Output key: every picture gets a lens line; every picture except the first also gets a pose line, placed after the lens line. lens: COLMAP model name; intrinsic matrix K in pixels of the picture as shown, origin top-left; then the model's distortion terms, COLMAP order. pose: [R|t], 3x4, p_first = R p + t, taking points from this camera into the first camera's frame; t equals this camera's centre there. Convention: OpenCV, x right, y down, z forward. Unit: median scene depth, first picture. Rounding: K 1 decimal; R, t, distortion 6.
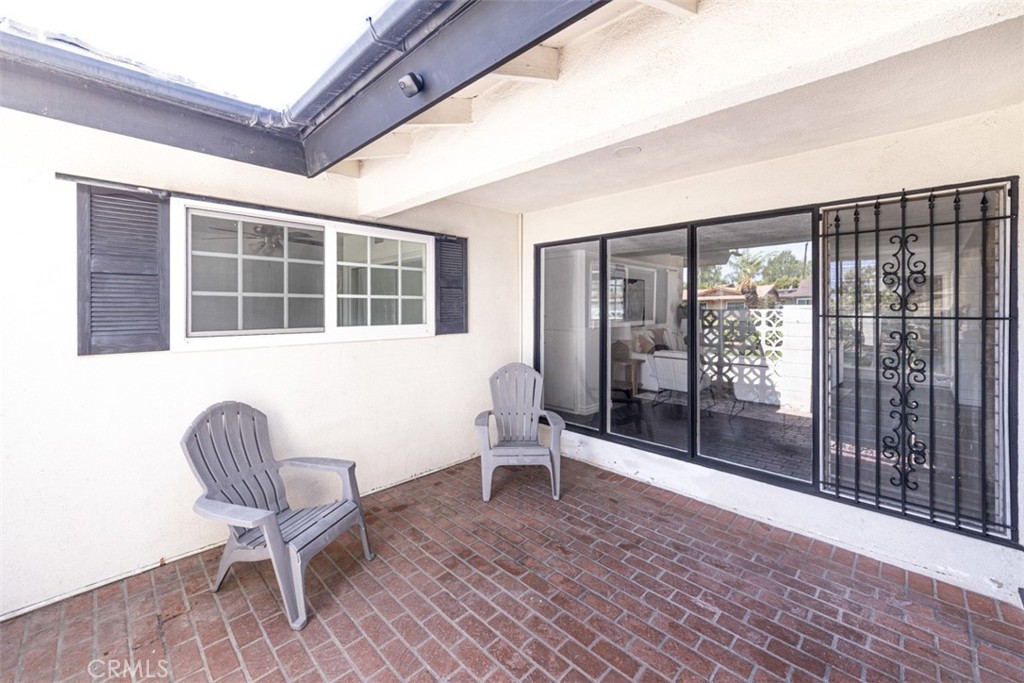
lens RADIAL K [[415.1, 0, 514.2], [0, 415.1, 303.1], [0, 0, 1]] dist [0.001742, -0.000070]
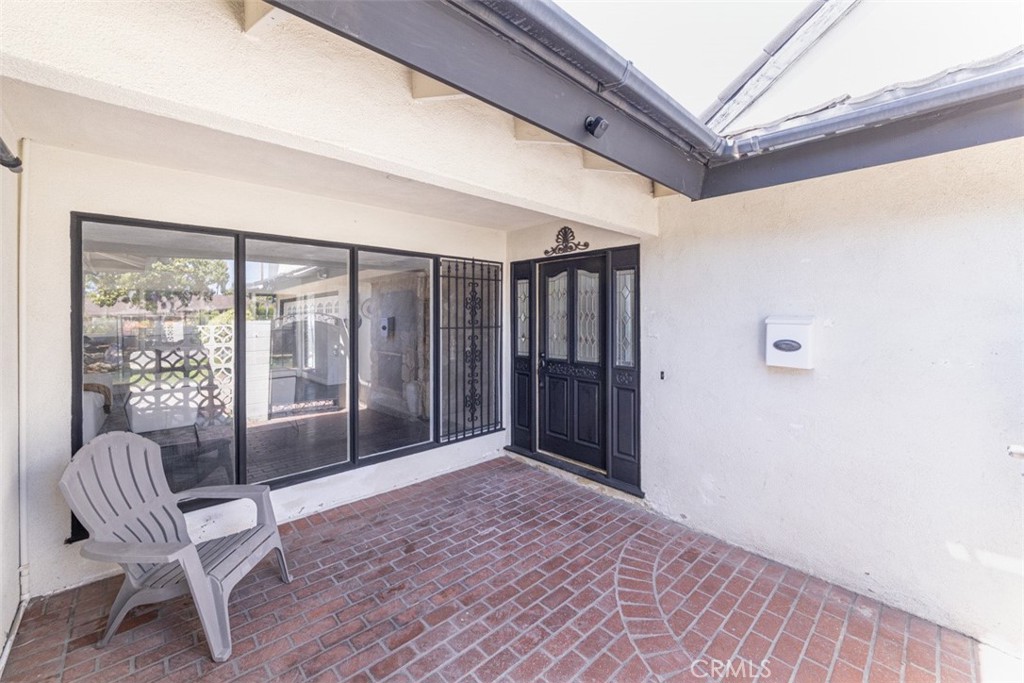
lens RADIAL K [[405.4, 0, 510.7], [0, 405.4, 308.7], [0, 0, 1]] dist [-0.000561, -0.000092]
pose [[0.049703, 0.018941, 0.998584, -0.826664], [0.003146, 0.999812, -0.019121, -0.012821], [-0.998759, 0.004092, 0.049634, 0.735689]]
